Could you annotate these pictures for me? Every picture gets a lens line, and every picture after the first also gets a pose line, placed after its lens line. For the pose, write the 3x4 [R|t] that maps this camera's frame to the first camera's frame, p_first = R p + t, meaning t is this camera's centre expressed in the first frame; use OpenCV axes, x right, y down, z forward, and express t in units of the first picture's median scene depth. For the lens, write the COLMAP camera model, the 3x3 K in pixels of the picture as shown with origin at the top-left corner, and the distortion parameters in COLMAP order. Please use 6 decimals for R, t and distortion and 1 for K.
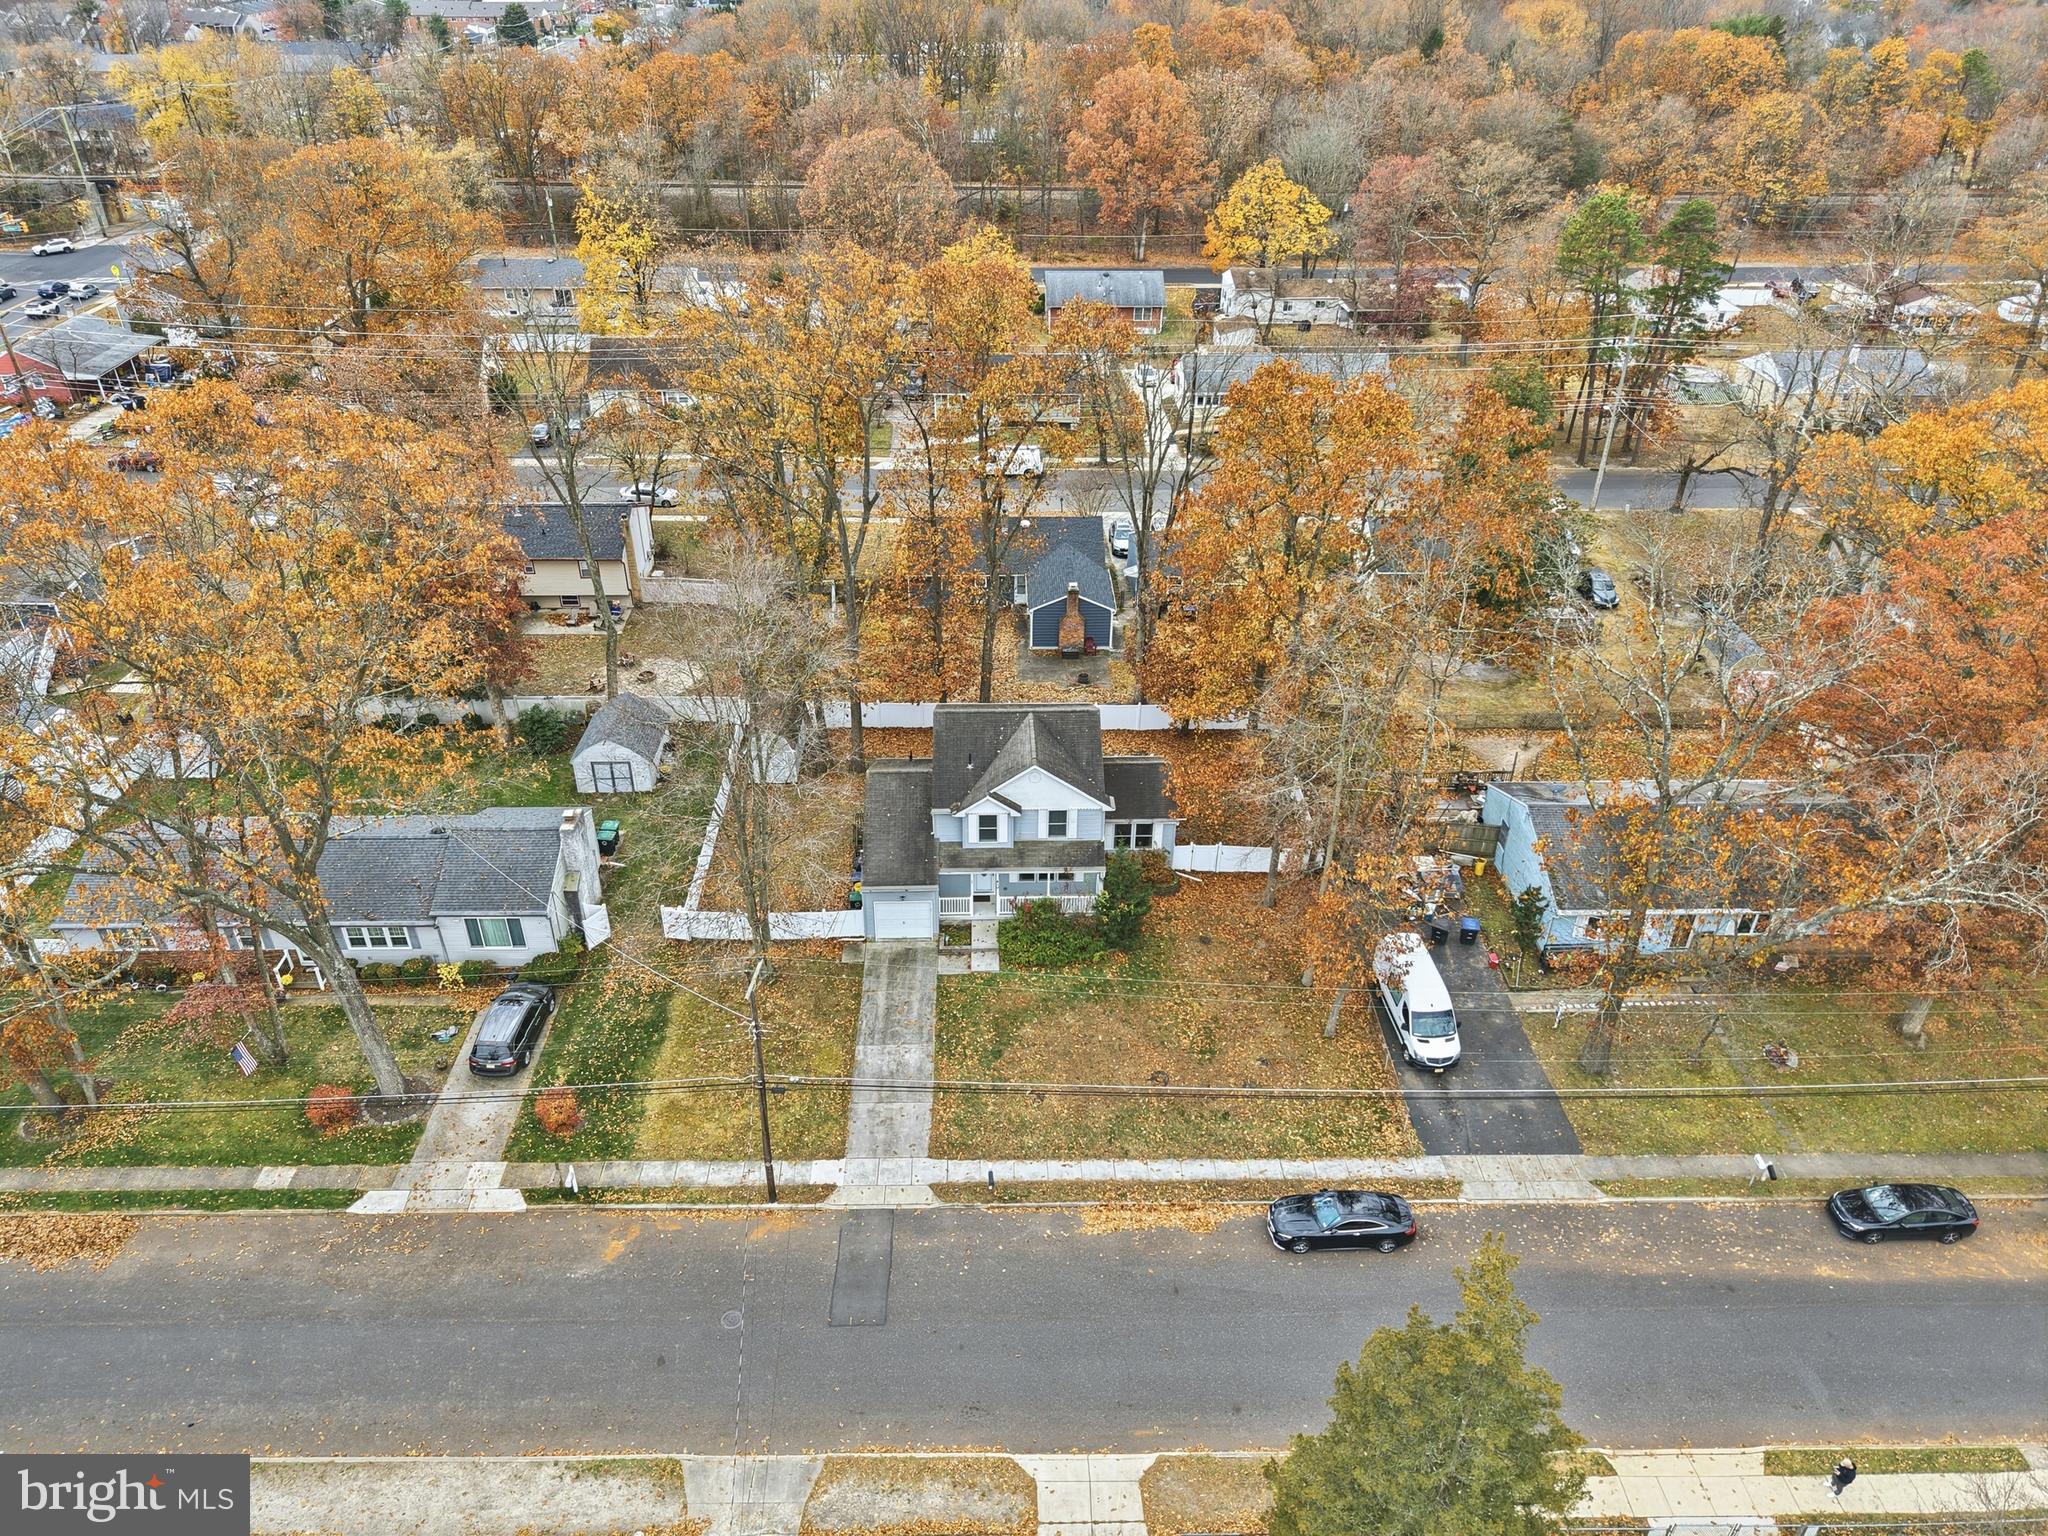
lens RADIAL K [[1396.3, 0, 1019.4], [0, 1396.3, 760.7], [0, 0, 1]] dist [0.015580, -0.017364]
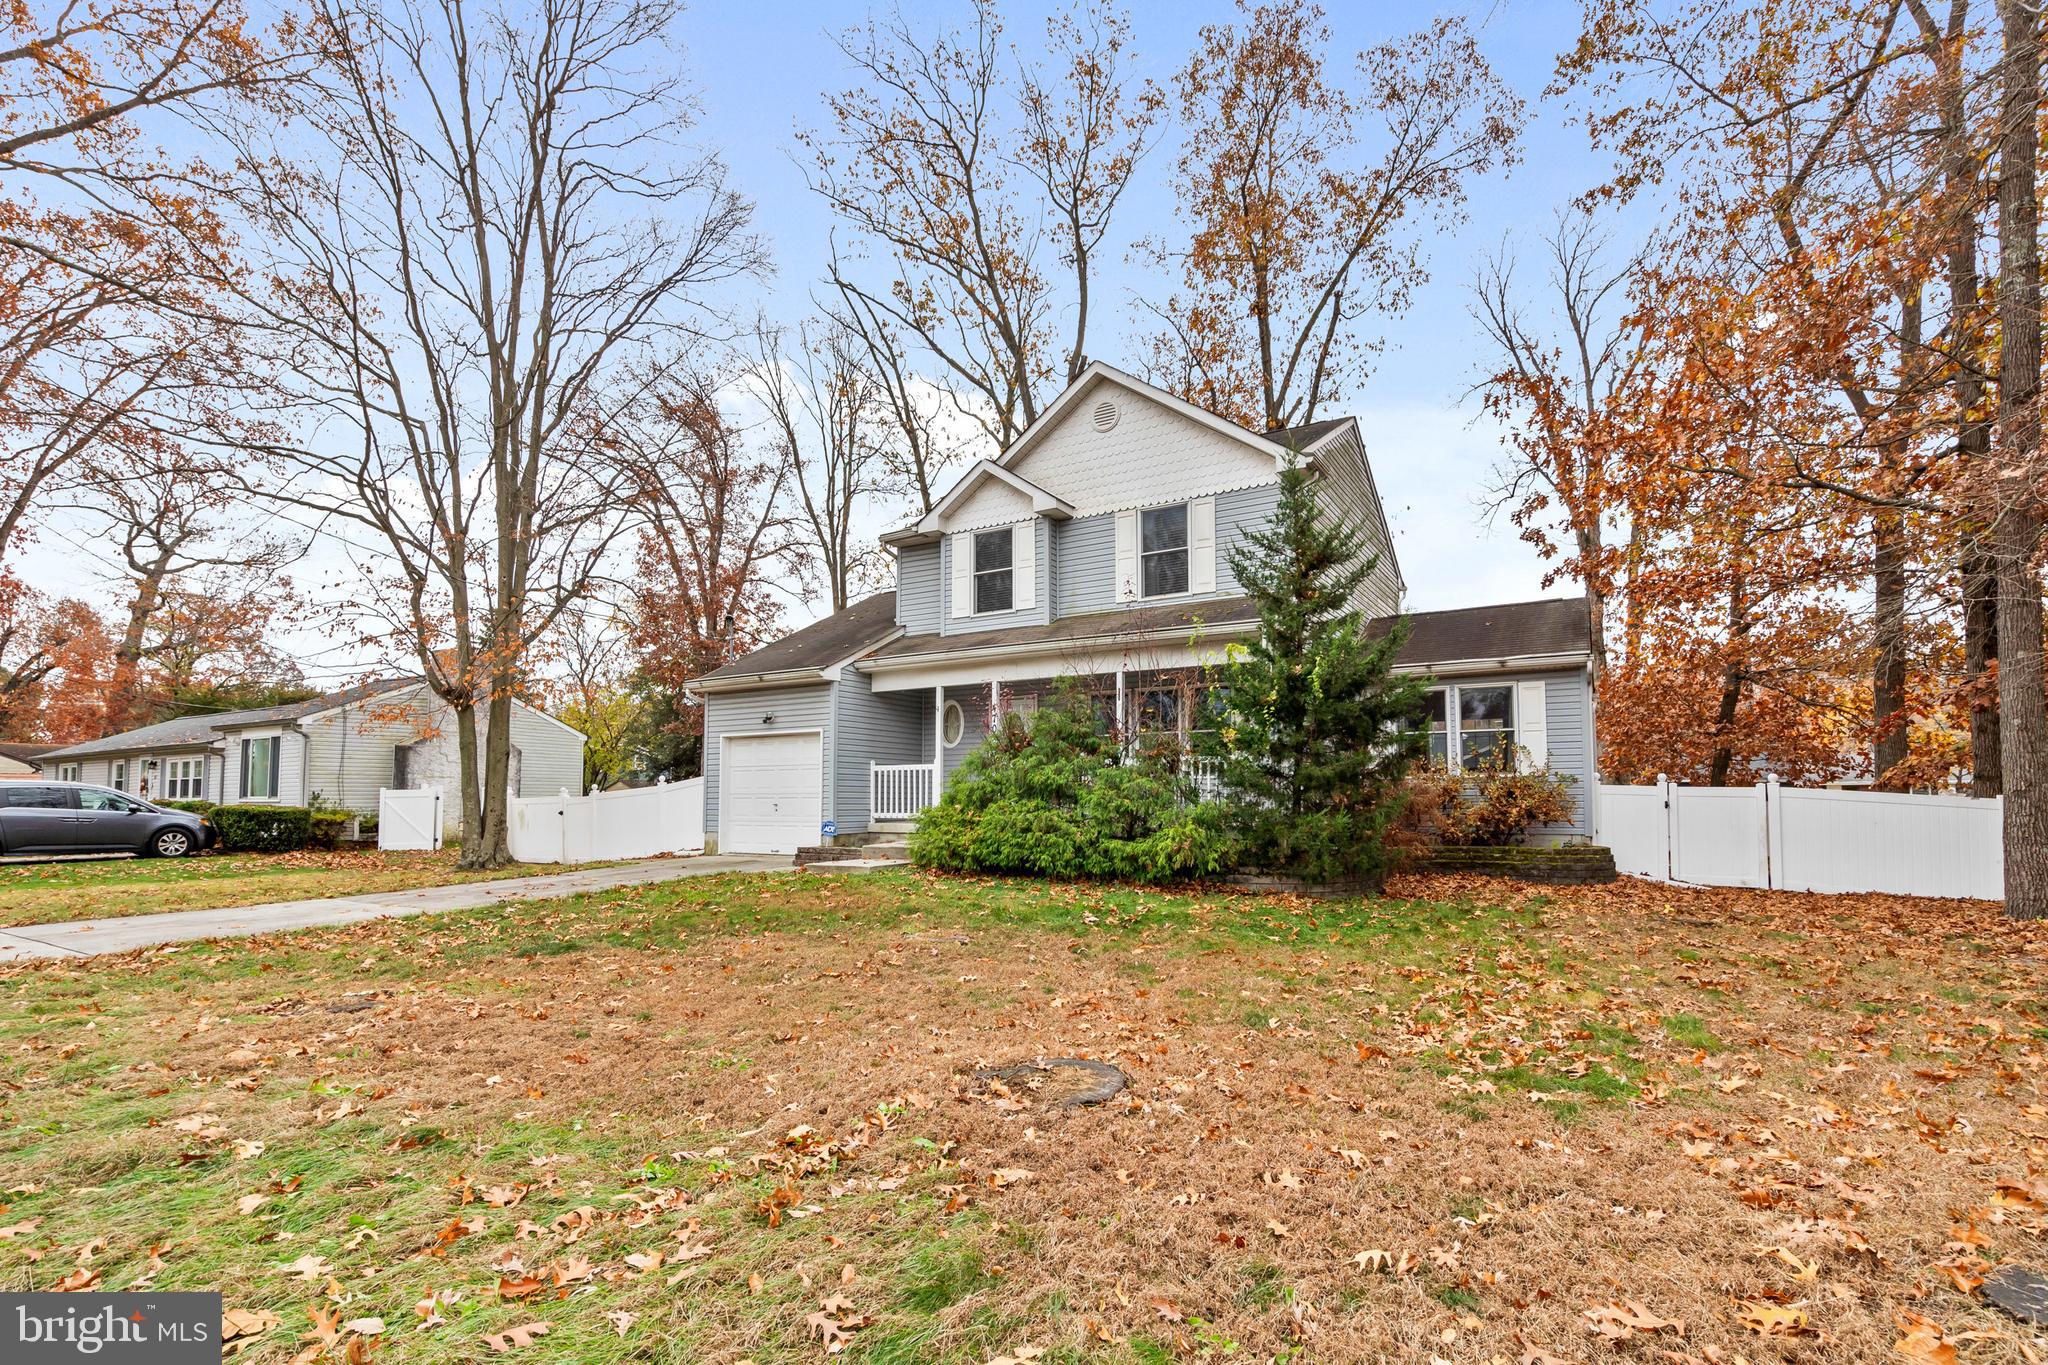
lens RADIAL K [[974.9, 0, 1021.0], [0, 974.9, 747.7], [0, 0, 1]] dist [-0.011193, 0.001720]
pose [[0.836304, -0.041184, -0.546716, 0.147557], [-0.284114, 0.820286, -0.496397, 0.248566], [0.468907, 0.570469, 0.674308, 0.932413]]
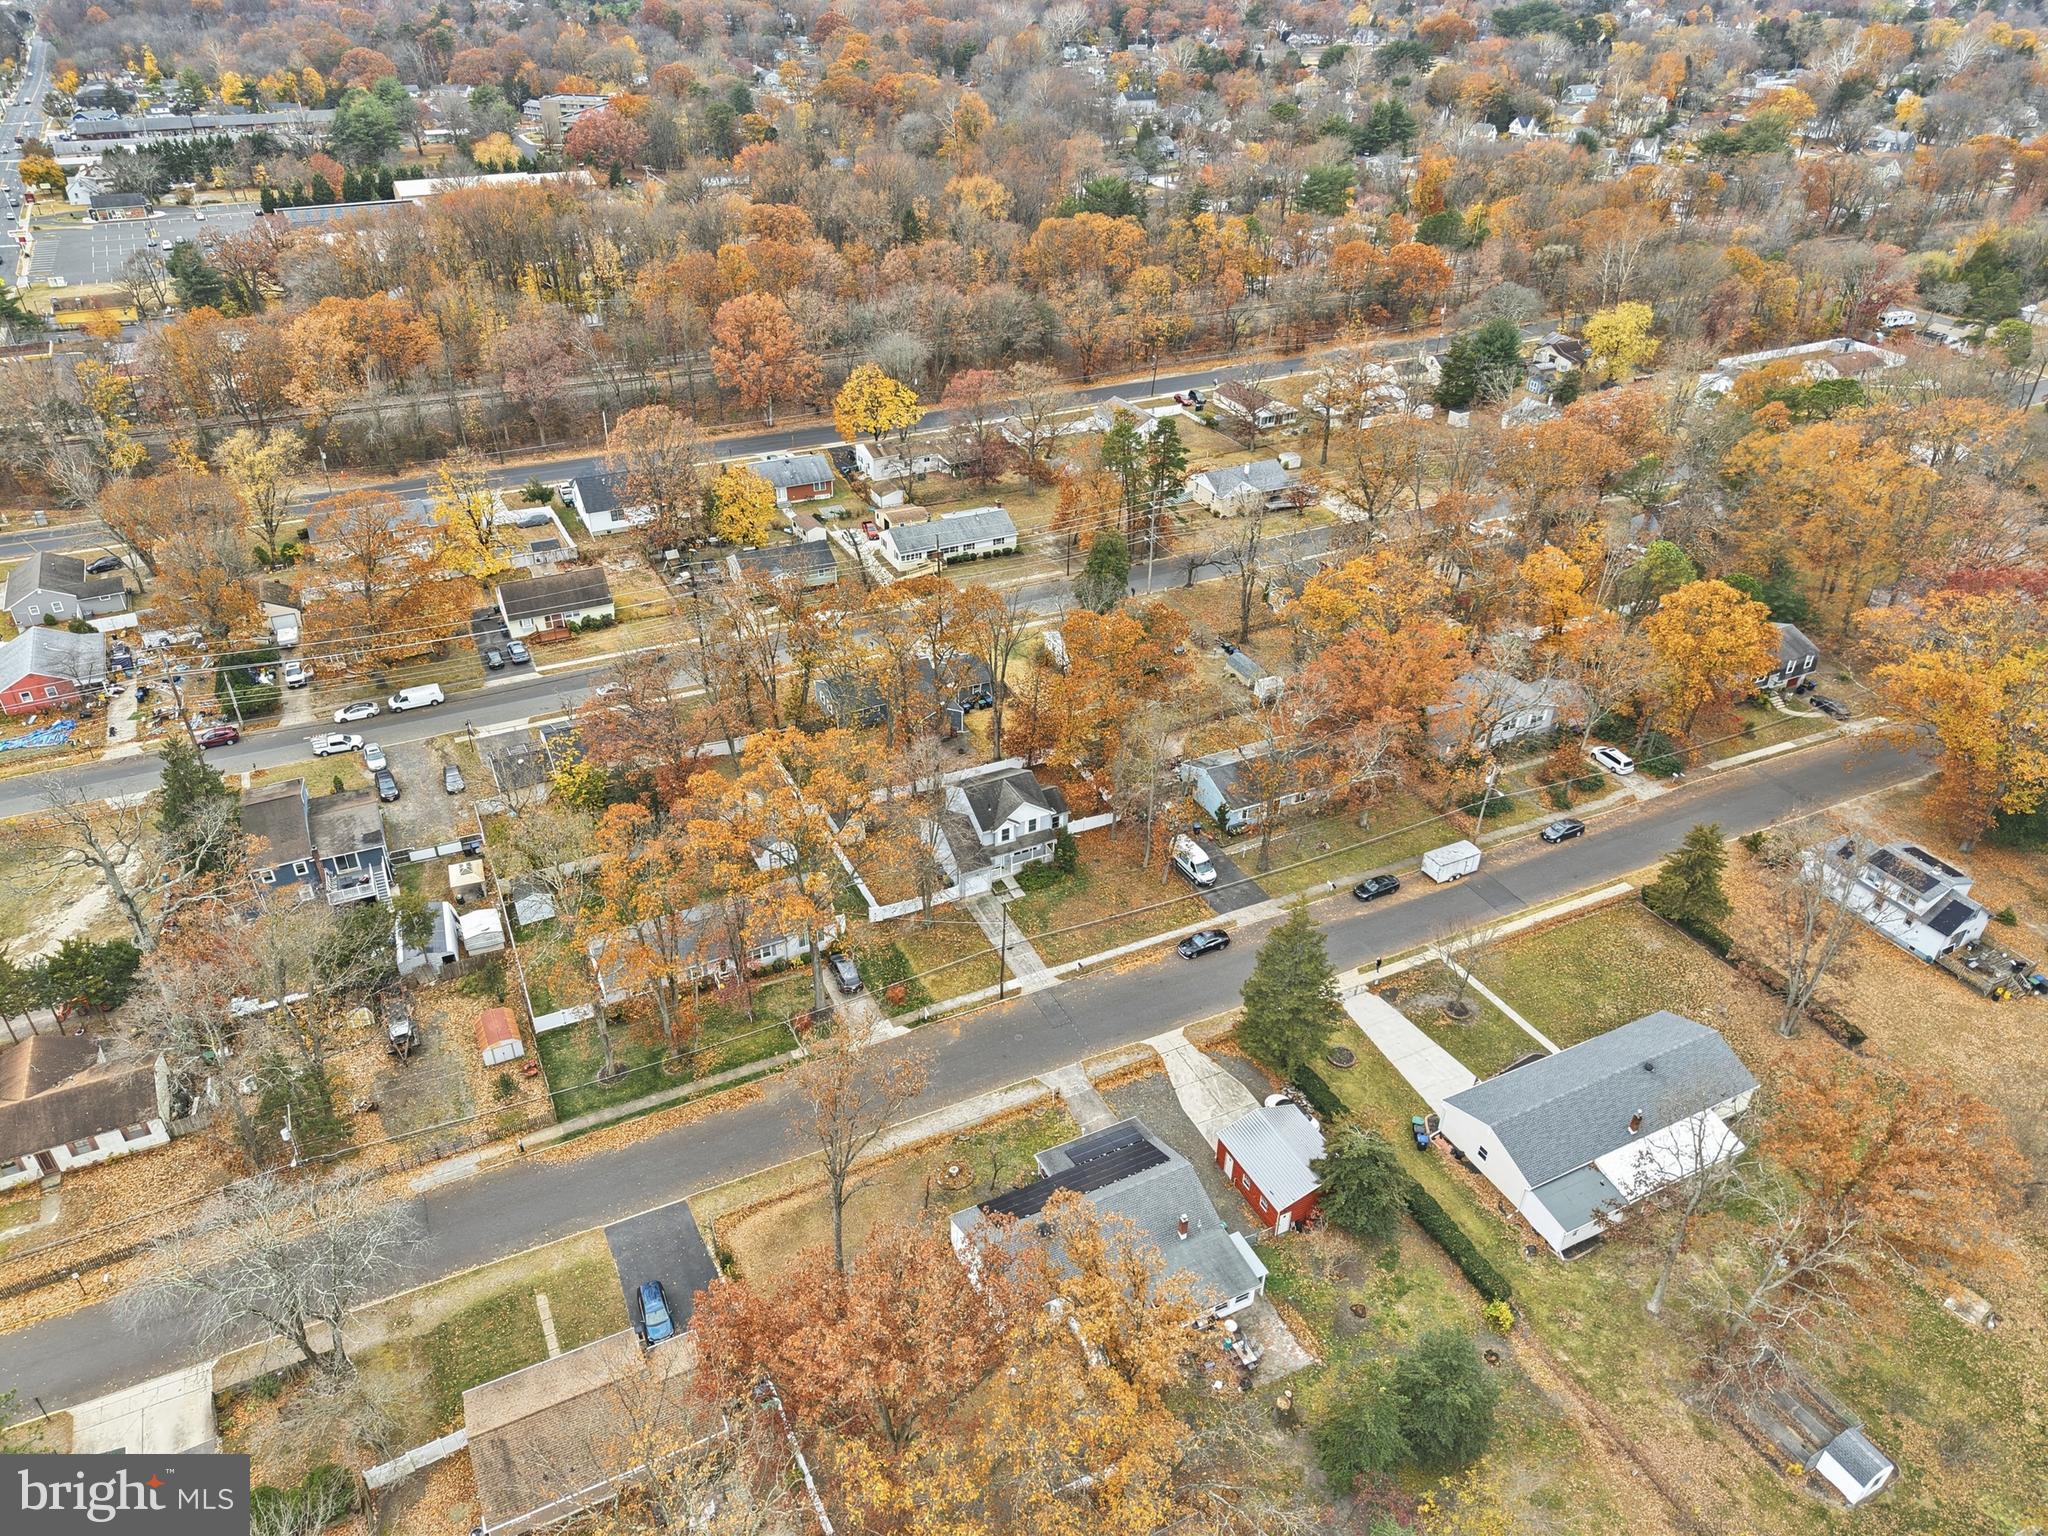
lens RADIAL K [[1396.3, 0, 1018.5], [0, 1396.3, 770.6], [0, 0, 1]] dist [0.015580, -0.017364]
pose [[0.907602, -0.224594, 0.354706, -0.850068], [0.216653, 0.974245, 0.062518, -0.205331], [-0.359612, 0.020107, 0.932885, -1.198797]]
